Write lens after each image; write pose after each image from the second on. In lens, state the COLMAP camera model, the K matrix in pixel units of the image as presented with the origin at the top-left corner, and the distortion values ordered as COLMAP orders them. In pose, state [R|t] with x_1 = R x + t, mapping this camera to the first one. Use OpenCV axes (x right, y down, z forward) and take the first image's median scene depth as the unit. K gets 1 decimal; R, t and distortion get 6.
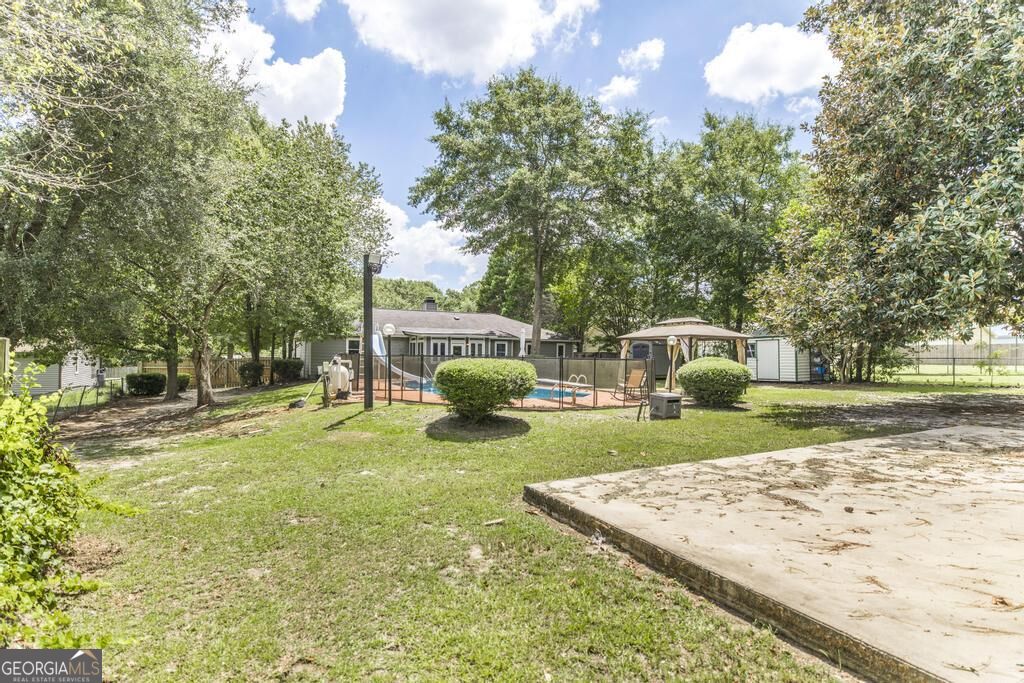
lens RADIAL K [[516.5, 0, 512.0], [0, 516.5, 343.7], [0, 0, 1]] dist [-0.005268, 0.000003]
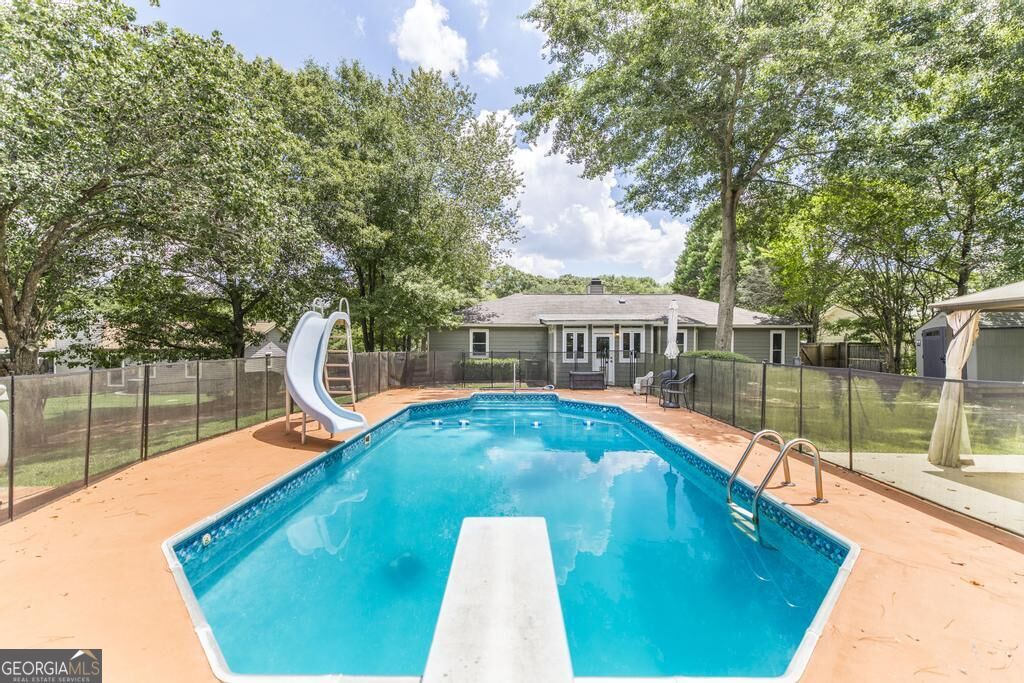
lens RADIAL K [[447.5, 0, 510.6], [0, 447.5, 343.7], [0, 0, 1]] dist [0.001825, 0.000540]
pose [[0.892825, -0.006290, -0.450360, 0.050161], [0.016083, 0.999710, 0.017921, 0.000304], [0.450117, -0.023244, 0.892667, 0.343159]]
